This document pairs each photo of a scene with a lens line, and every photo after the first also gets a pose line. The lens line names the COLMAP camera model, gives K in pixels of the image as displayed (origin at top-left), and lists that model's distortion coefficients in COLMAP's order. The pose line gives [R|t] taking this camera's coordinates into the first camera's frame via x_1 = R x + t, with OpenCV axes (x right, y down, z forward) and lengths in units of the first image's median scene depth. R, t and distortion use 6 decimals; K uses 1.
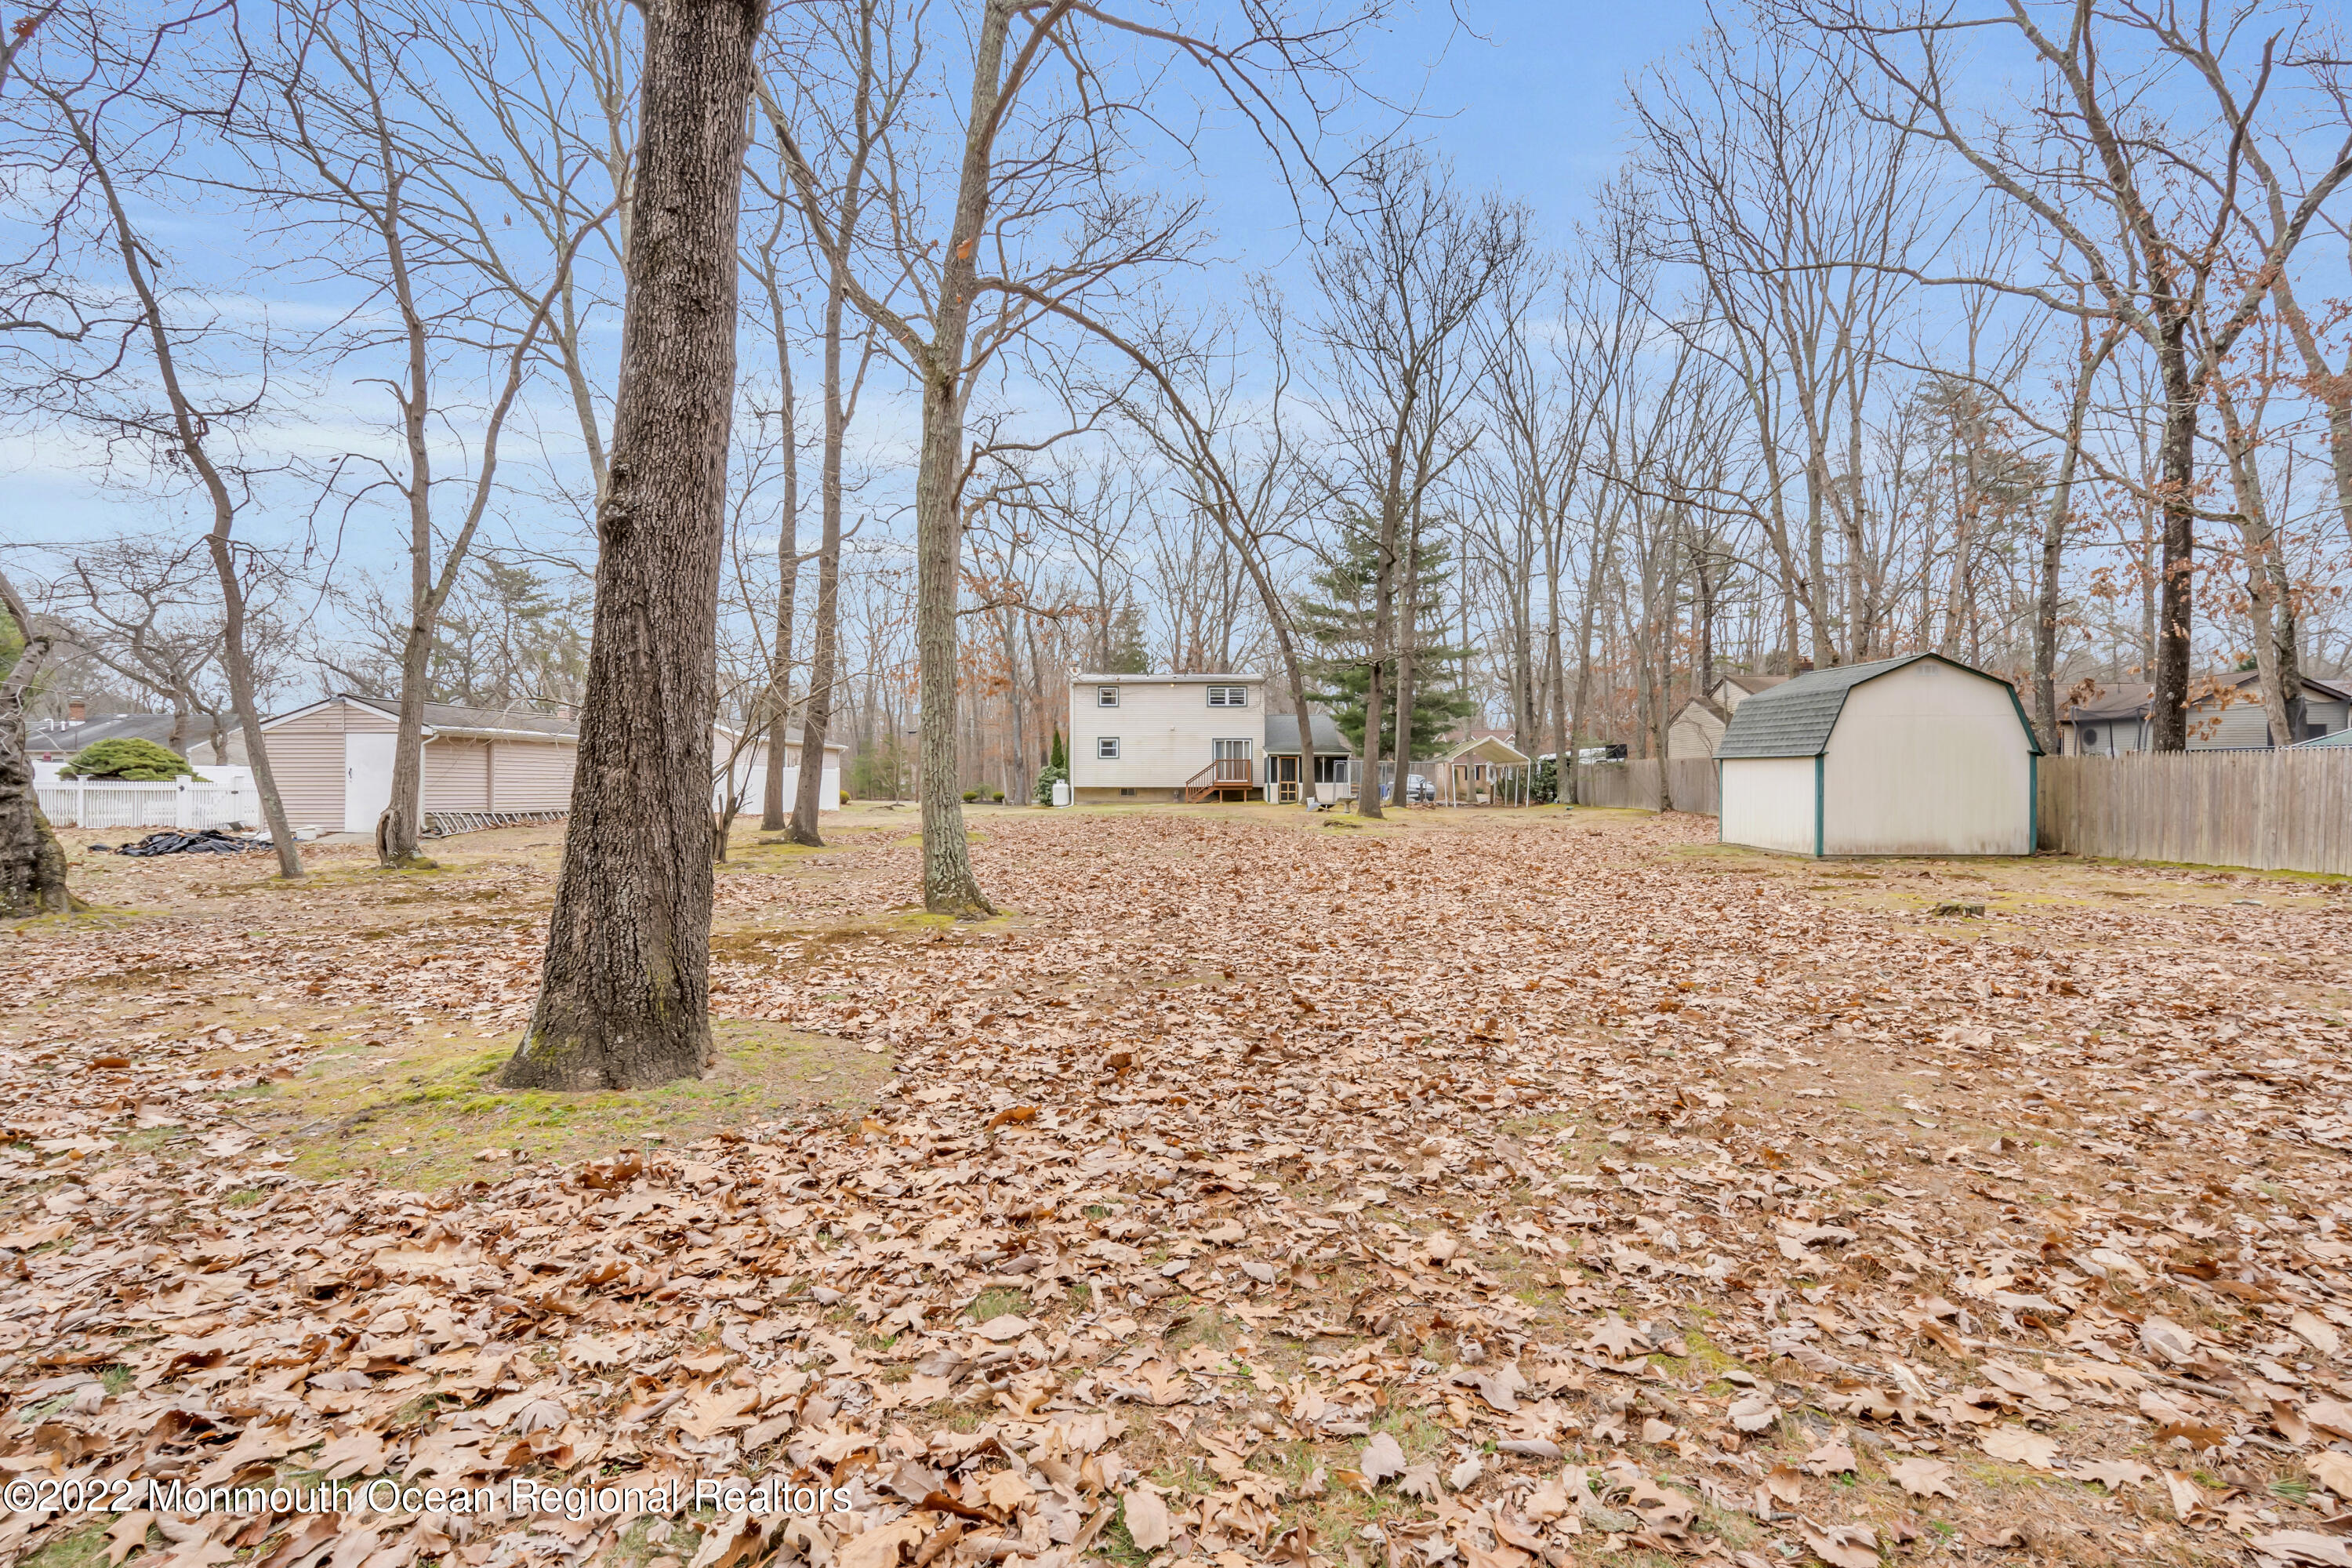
lens RADIAL K [[1073.0, 0, 1182.9], [0, 1073.0, 784.8], [0, 0, 1]] dist [-0.011384, 0.004237]
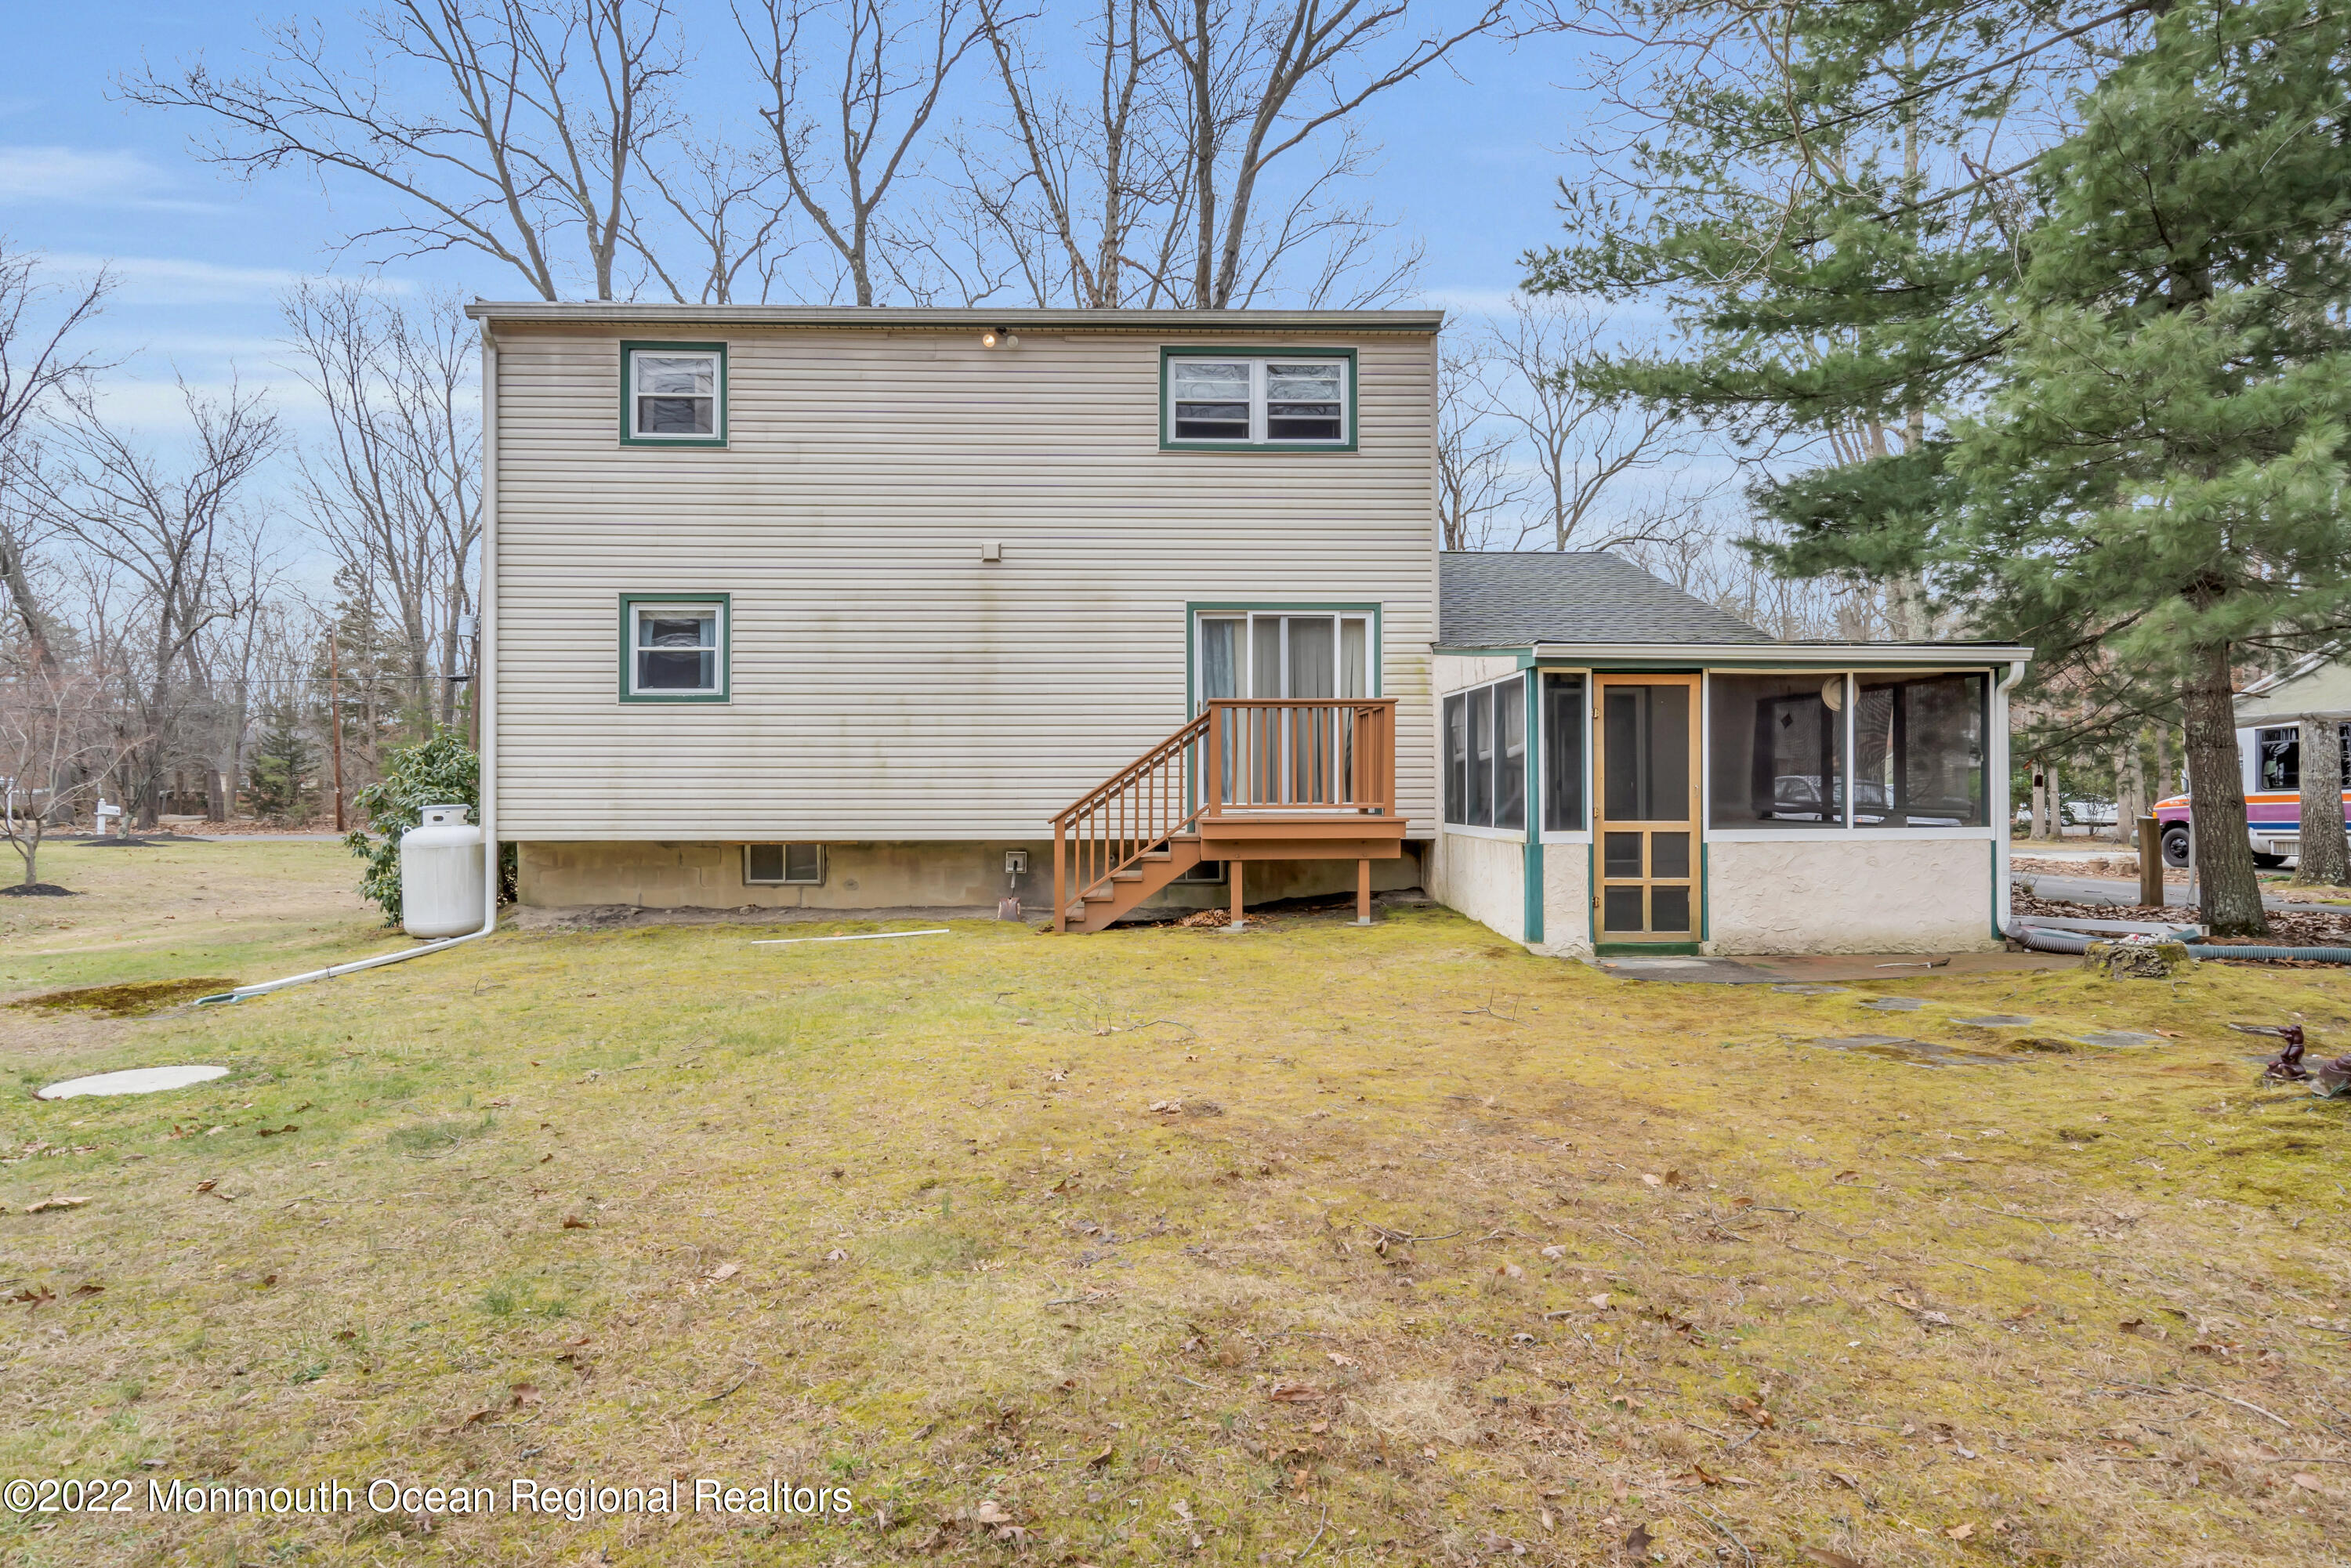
lens RADIAL K [[1330.5, 0, 1175.5], [0, 1330.5, 784.0], [0, 0, 1]] dist [0.009575, 0.000985]
pose [[0.998598, 0.001514, 0.052910, 0.011784], [-0.001046, 0.999960, -0.008863, -0.006806], [-0.052922, 0.008795, 0.998560, 0.746438]]
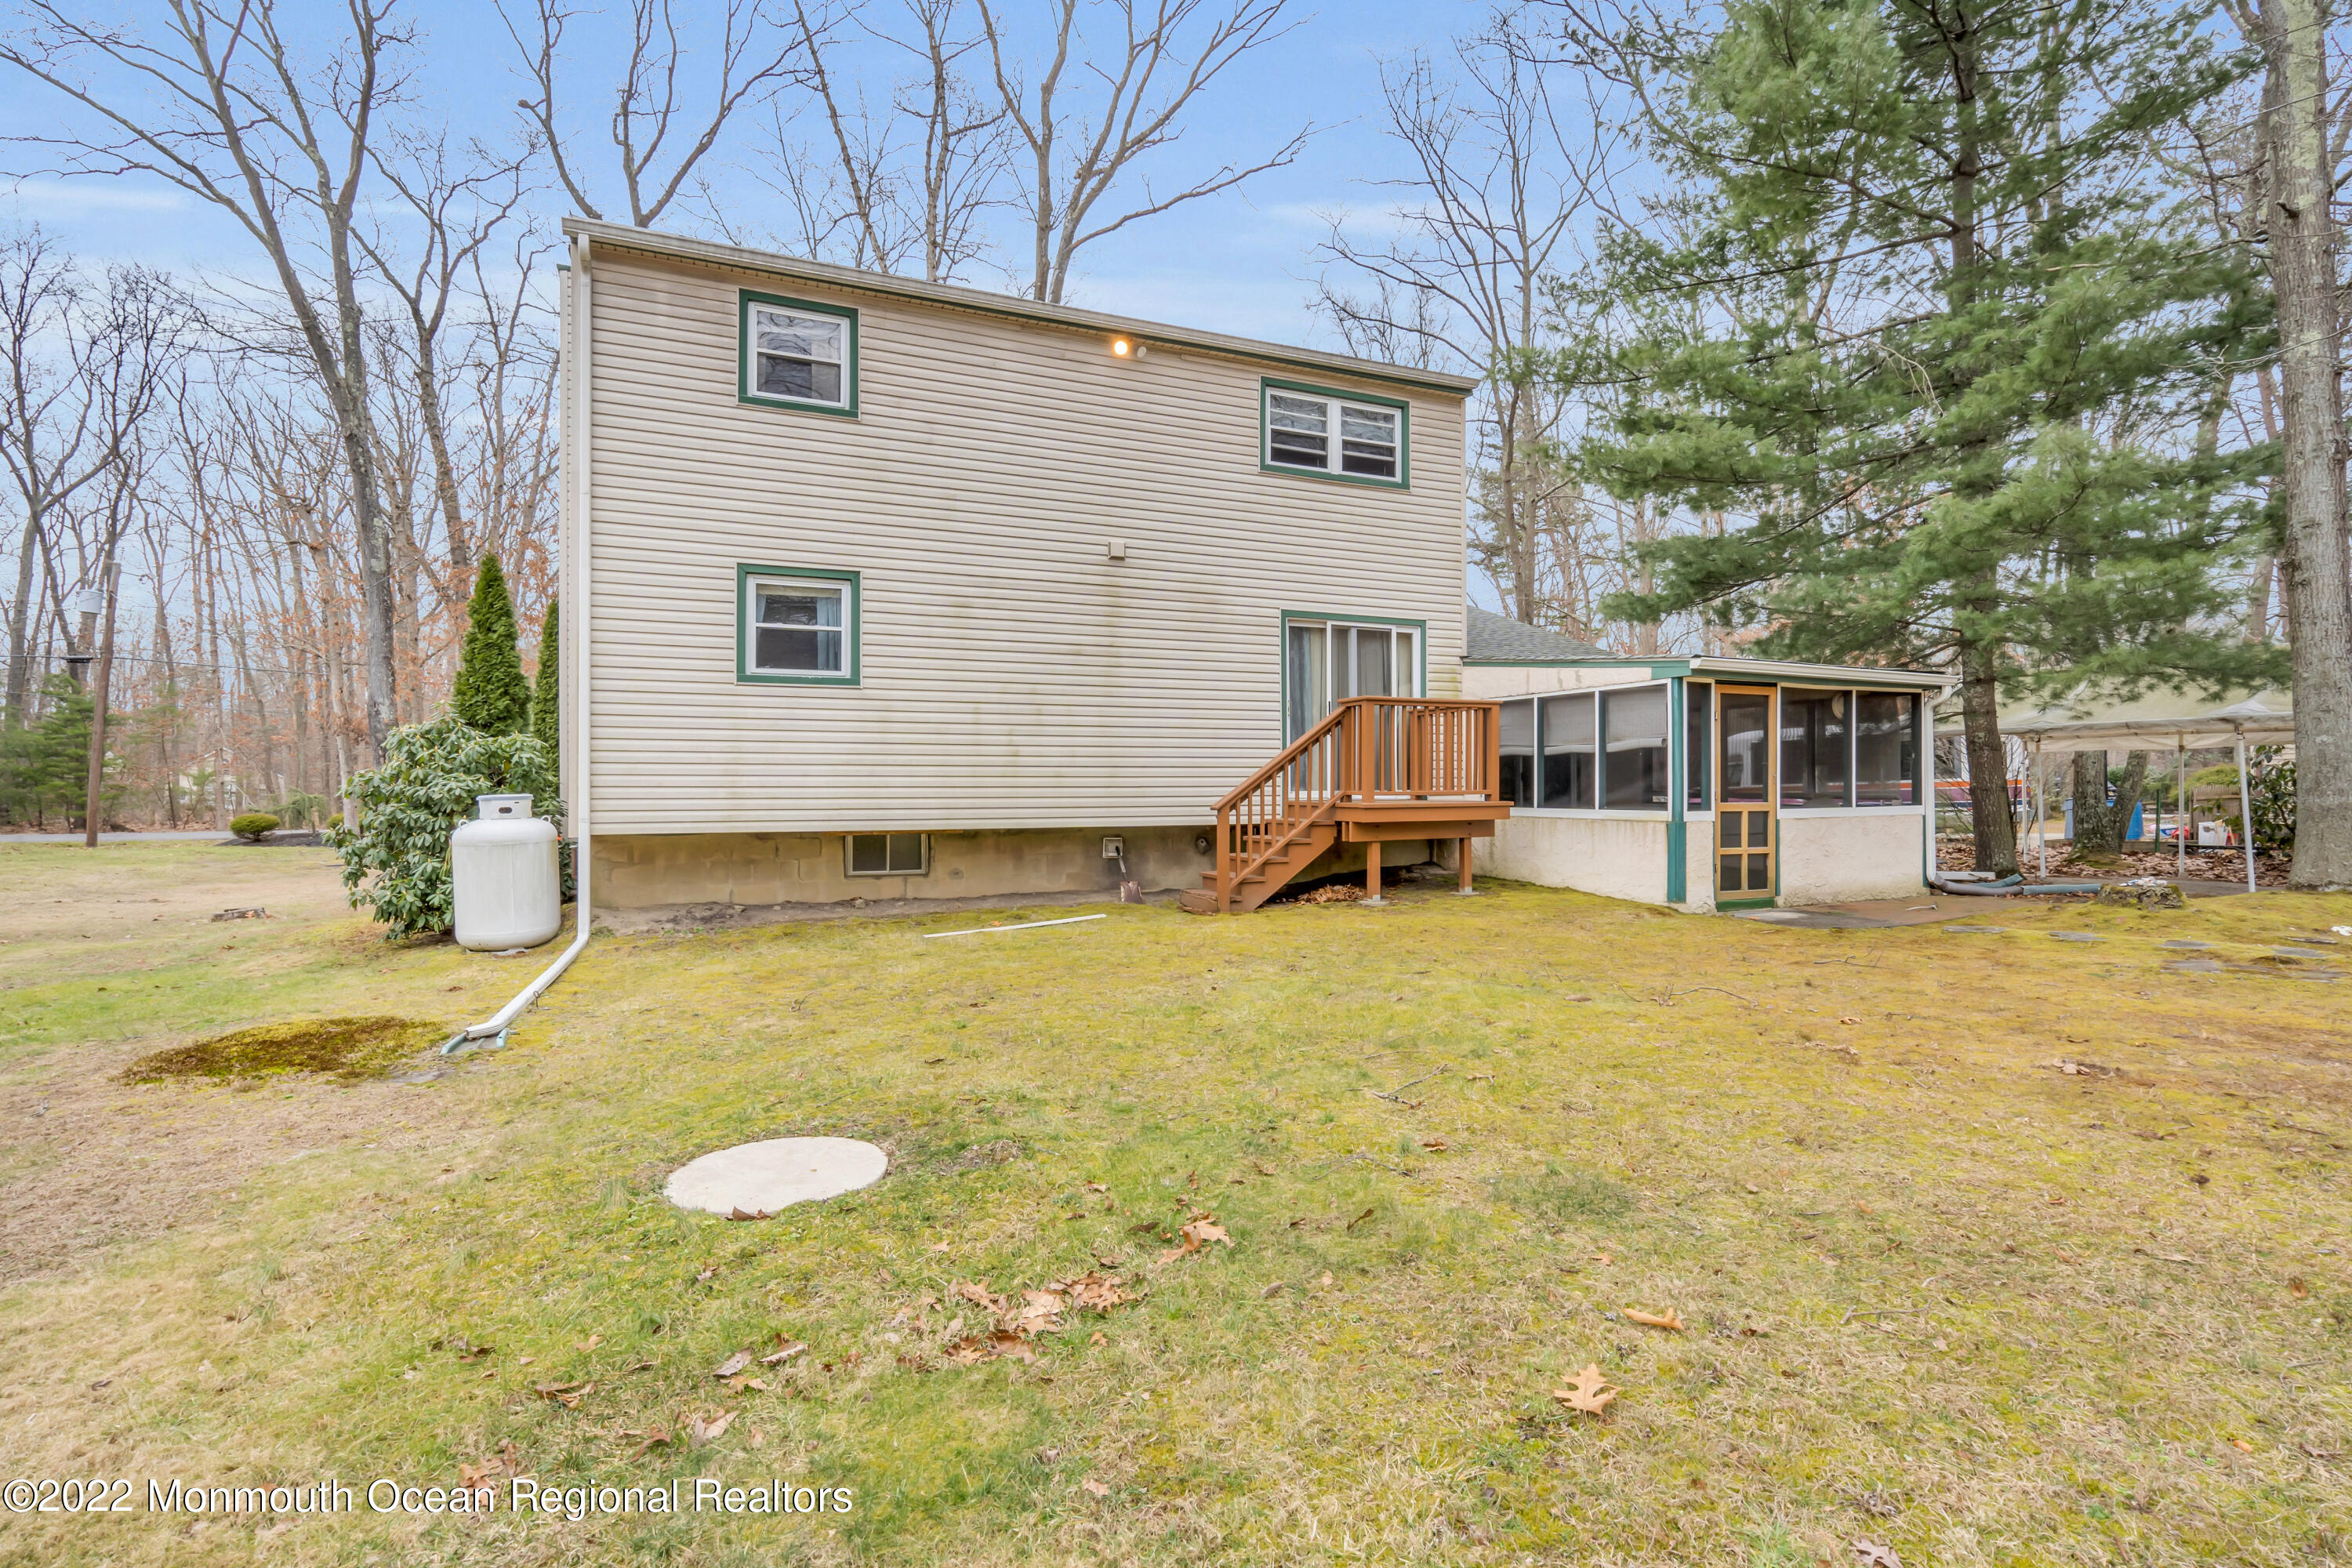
lens RADIAL K [[1078.3, 0, 1183.8], [0, 1078.3, 784.9], [0, 0, 1]] dist [-0.010839, 0.004815]
pose [[0.908141, 0.001618, 0.418661, -0.087471], [0.001024, 0.999981, -0.006086, -0.005321], [-0.418663, 0.005955, 0.908122, 0.801518]]
